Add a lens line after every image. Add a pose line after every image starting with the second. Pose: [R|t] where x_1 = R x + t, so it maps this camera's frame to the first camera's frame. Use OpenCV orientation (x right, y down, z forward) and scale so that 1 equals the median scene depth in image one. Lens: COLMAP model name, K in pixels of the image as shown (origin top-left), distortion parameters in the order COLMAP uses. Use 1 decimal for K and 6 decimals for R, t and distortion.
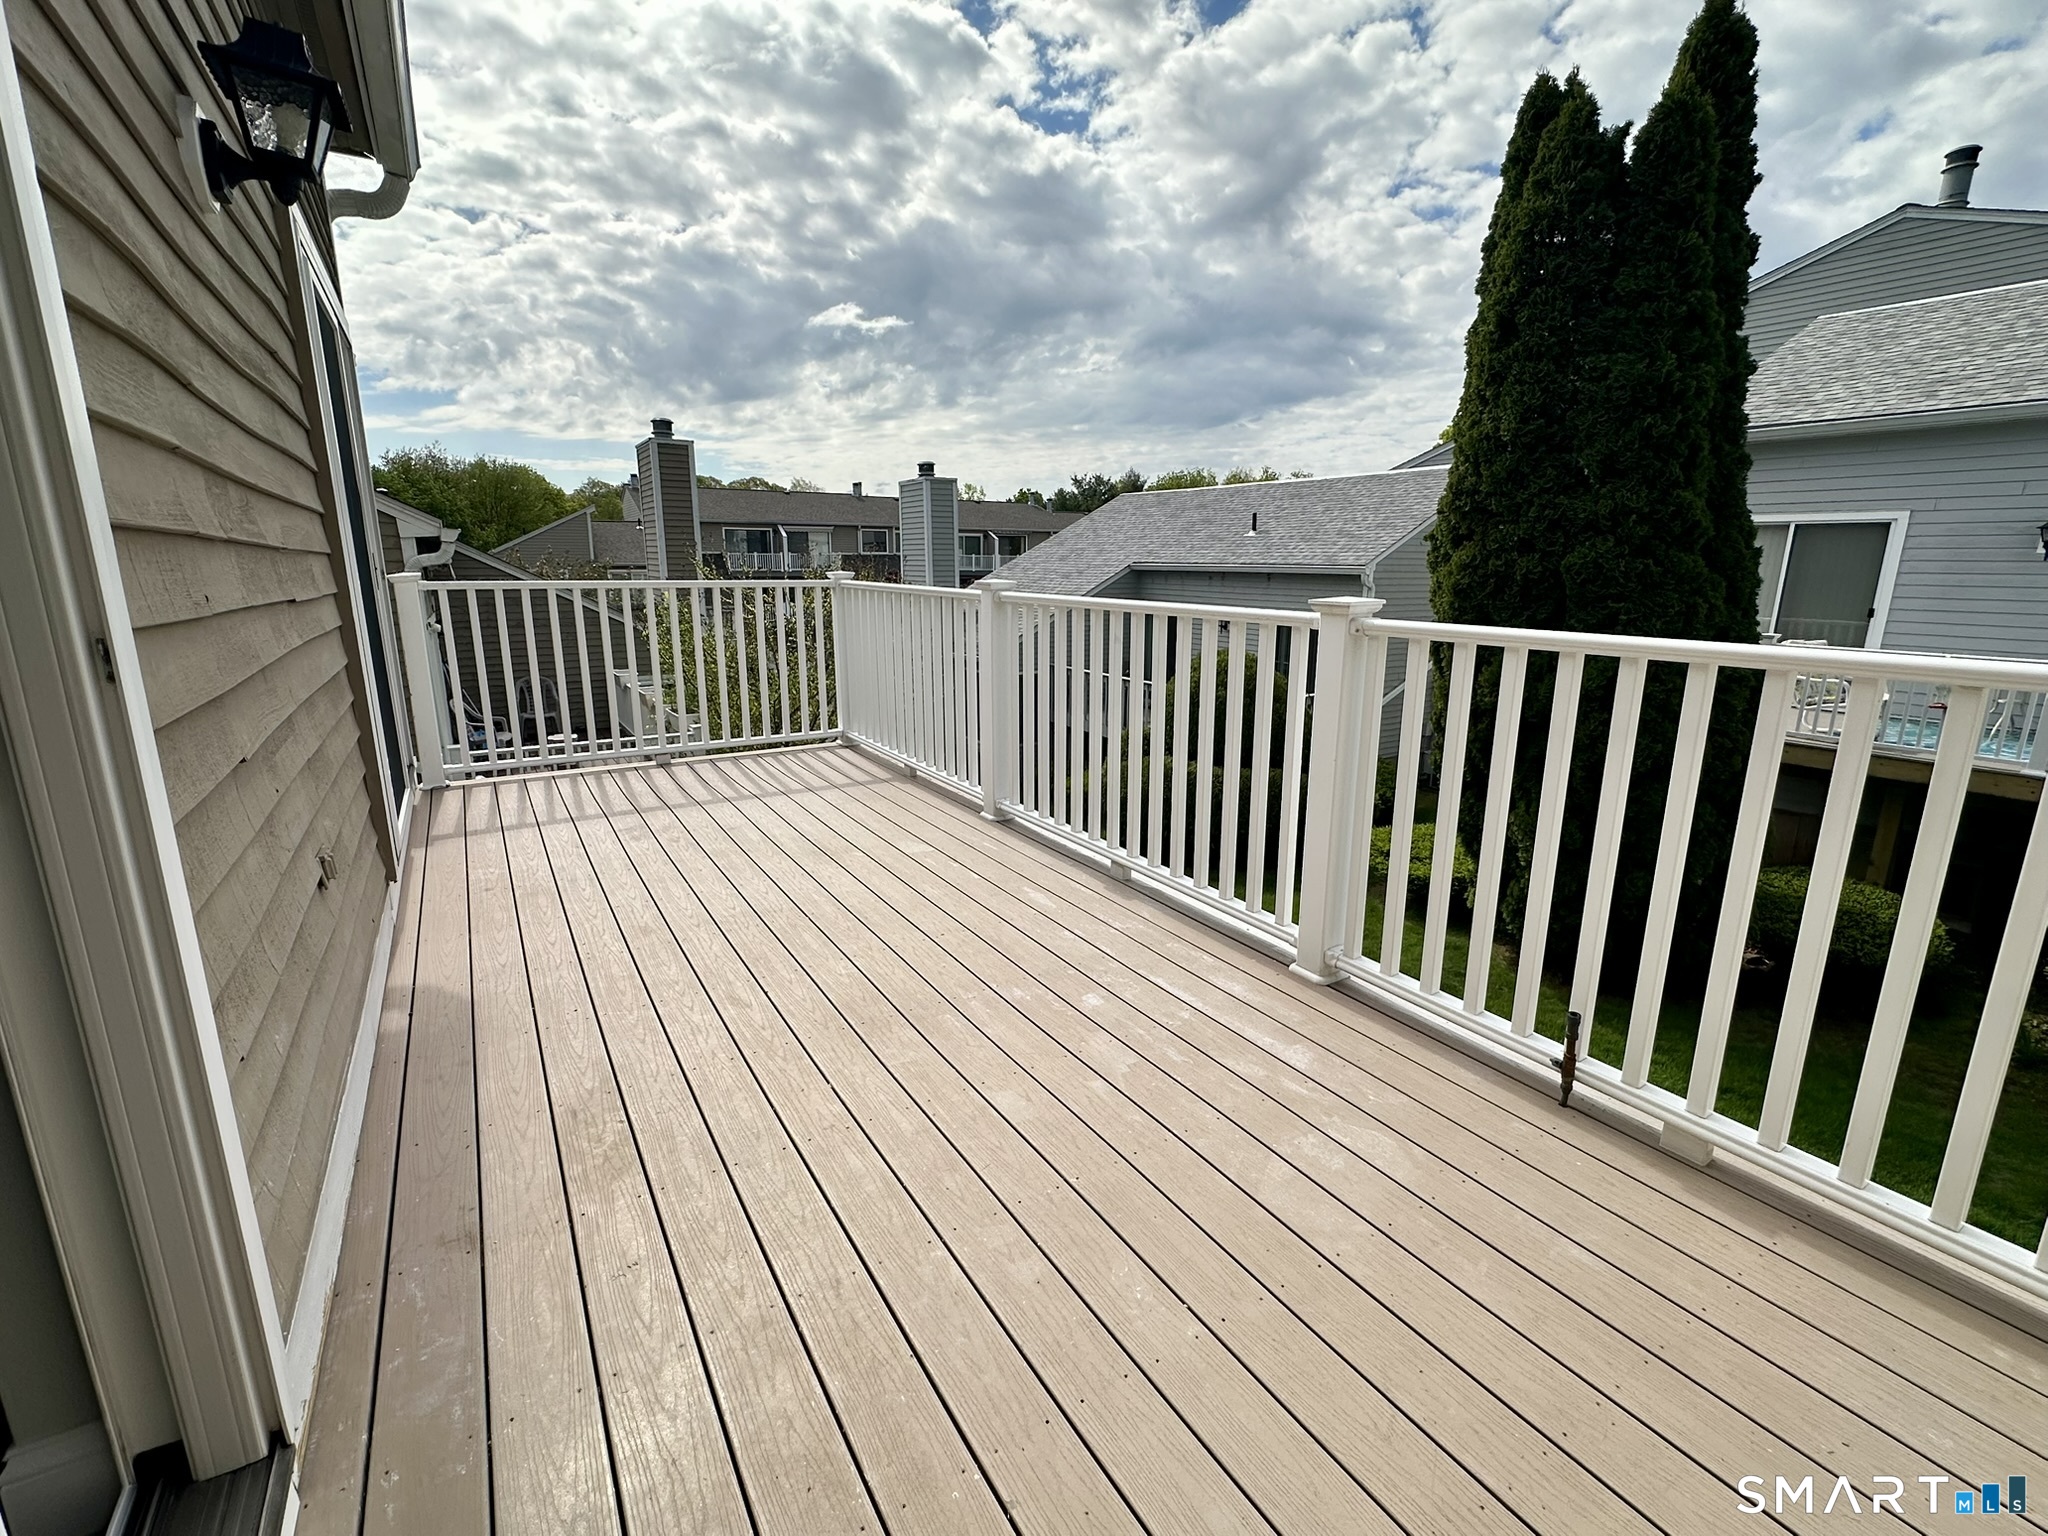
lens RADIAL K [[782.9, 0, 1024.0], [0, 782.9, 768.0], [0, 0, 1]] dist [0.000683, 0.000058]
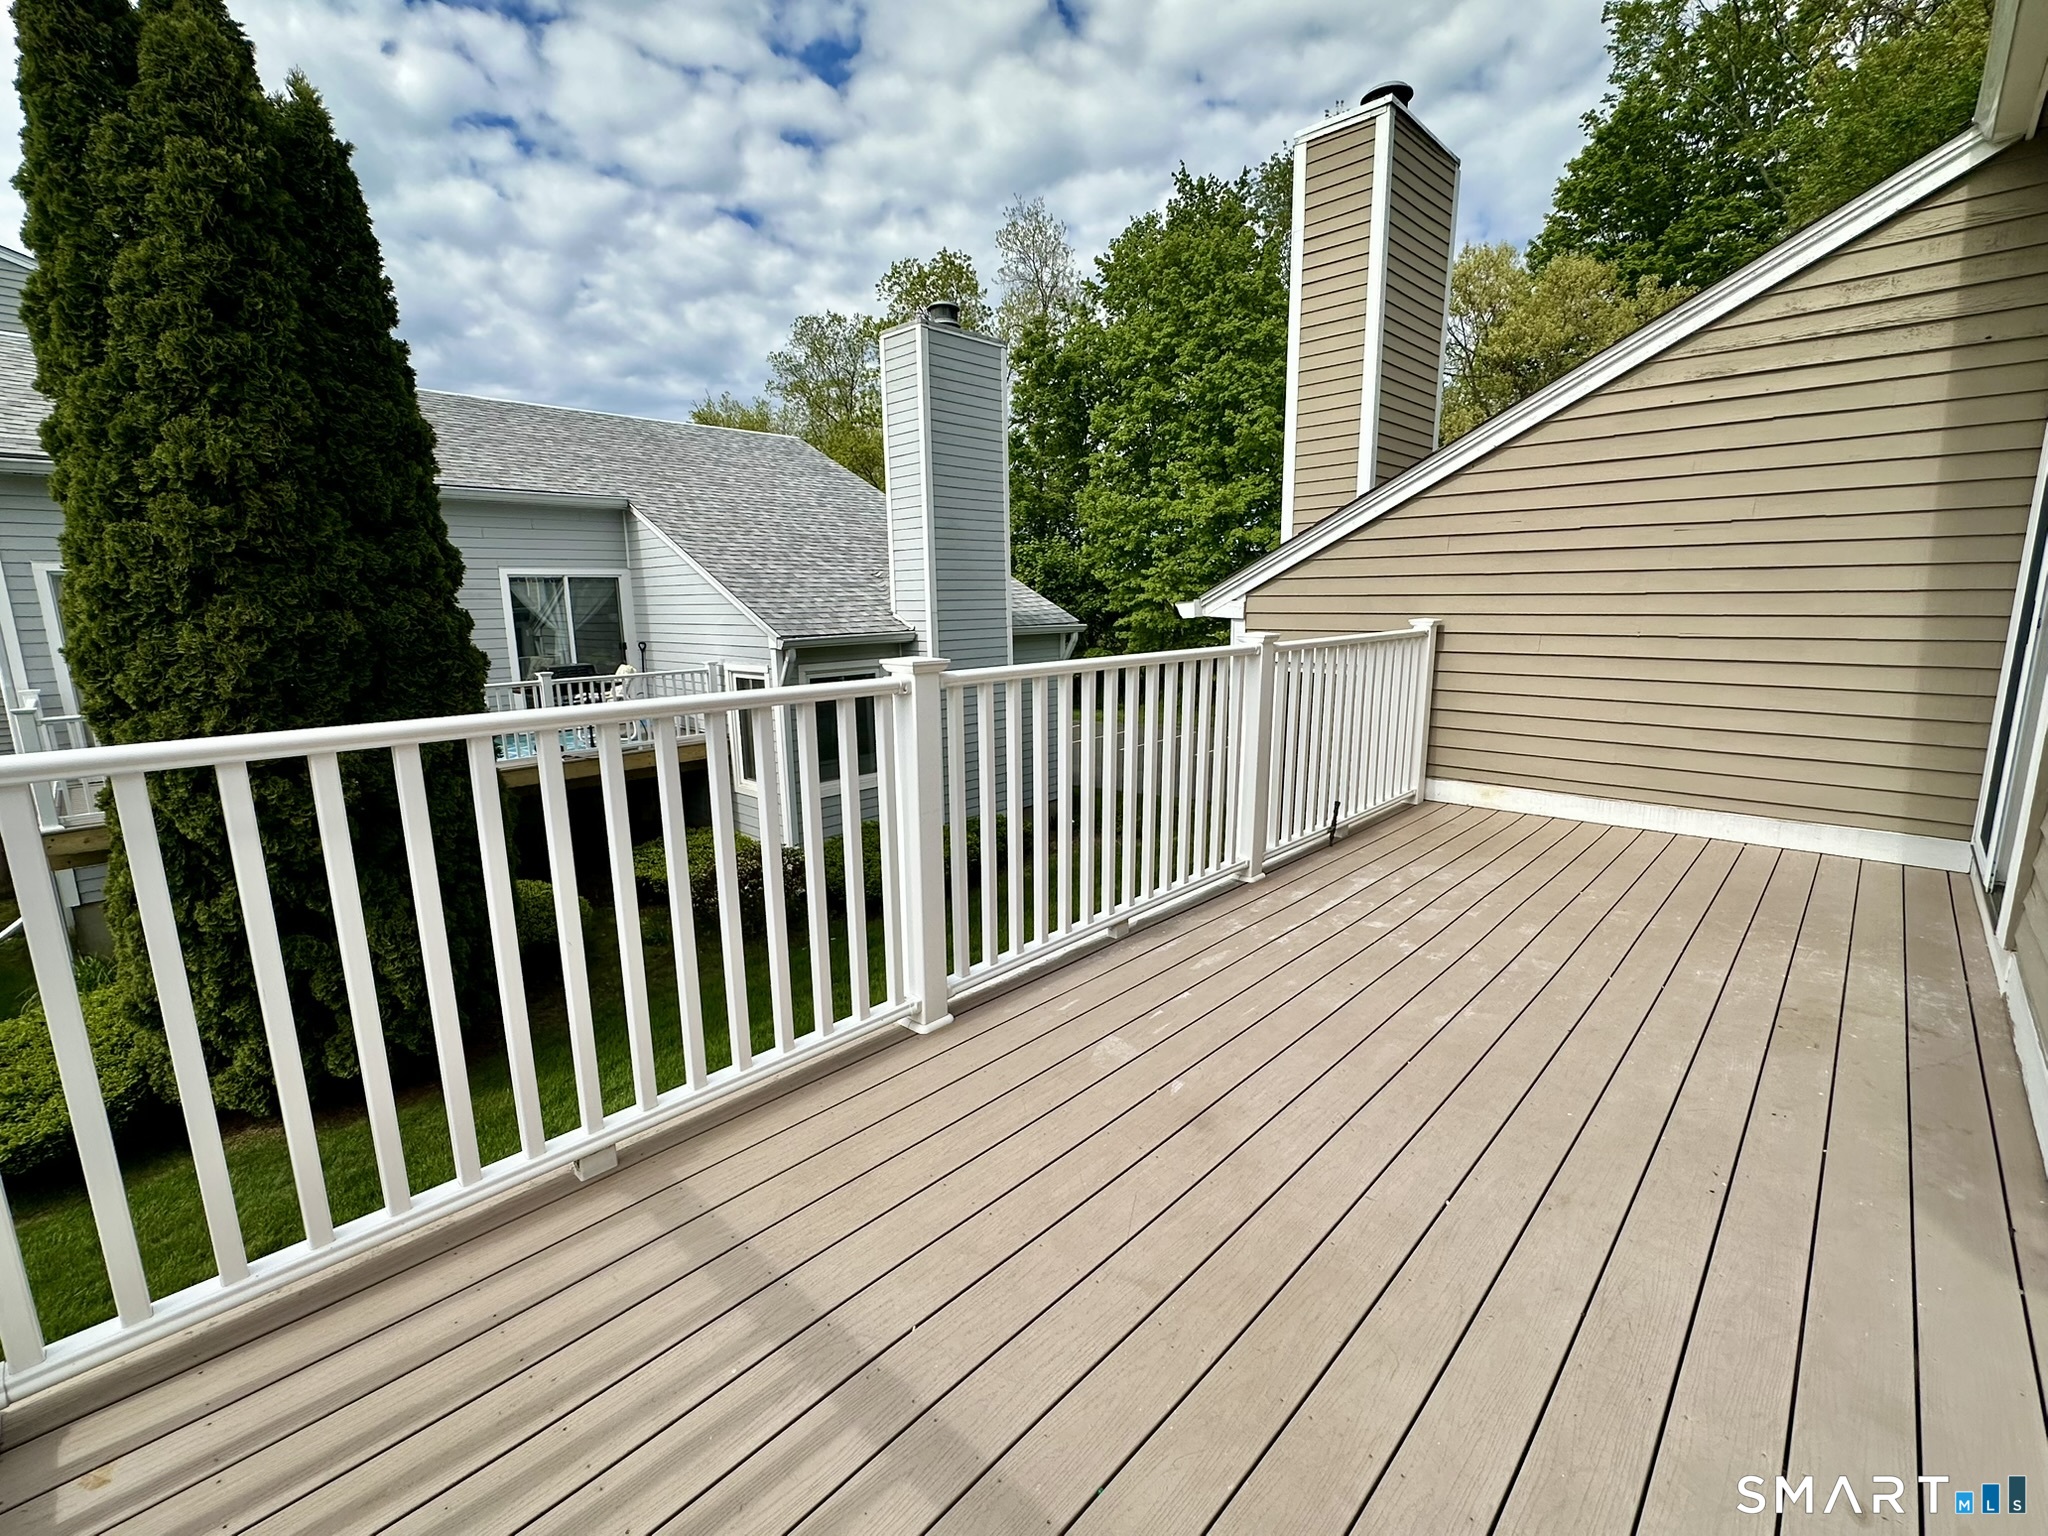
lens RADIAL K [[900.5, 0, 1024.0], [0, 900.5, 768.0], [0, 0, 1]] dist [0.001631, 0.000361]
pose [[-0.198999, -0.174959, 0.964256, -0.939481], [0.275999, 0.934102, 0.226447, -0.353668], [-0.940332, 0.311196, -0.137597, 1.314804]]
